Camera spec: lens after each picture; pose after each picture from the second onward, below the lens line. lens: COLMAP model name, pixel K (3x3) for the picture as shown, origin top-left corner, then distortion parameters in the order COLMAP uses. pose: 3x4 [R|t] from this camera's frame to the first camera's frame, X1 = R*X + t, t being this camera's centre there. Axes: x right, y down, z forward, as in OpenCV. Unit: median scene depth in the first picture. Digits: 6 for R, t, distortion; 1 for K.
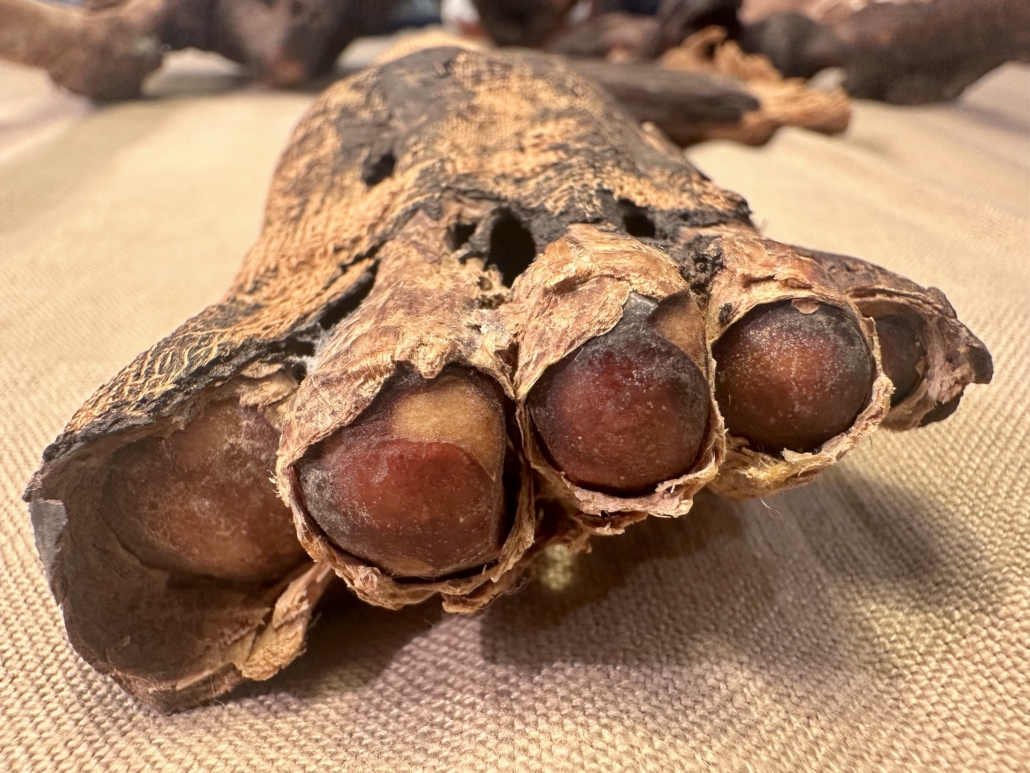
lens RADIAL K [[727.9, 0, 515.0], [0, 727.9, 386.5], [0, 0, 1]] dist [-0.021367, -0.000675]
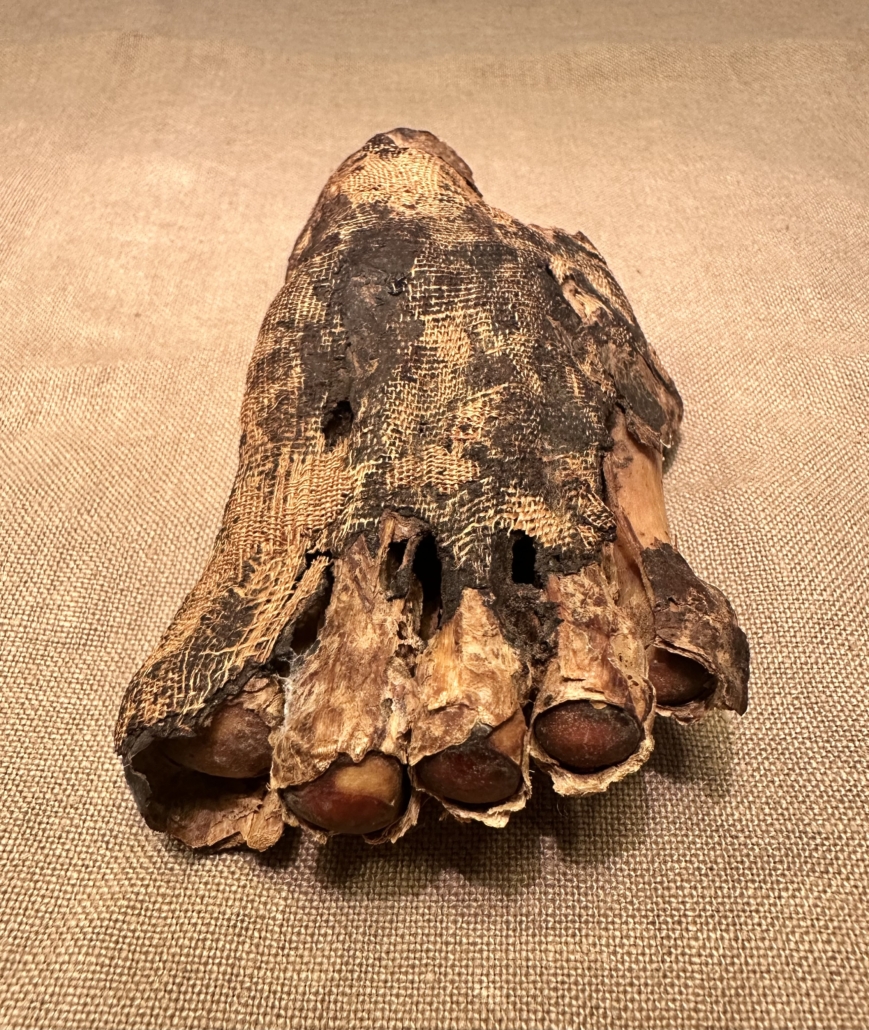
lens RADIAL K [[793.3, 0, 434.5], [0, 793.3, 525.7], [0, 0, 1]] dist [-0.018227, -0.001736]
pose [[0.995749, 0.072416, -0.056916, 0.102525], [-0.052753, 0.954936, 0.292087, -0.844173], [0.075503, -0.287843, 0.954697, -0.485516]]
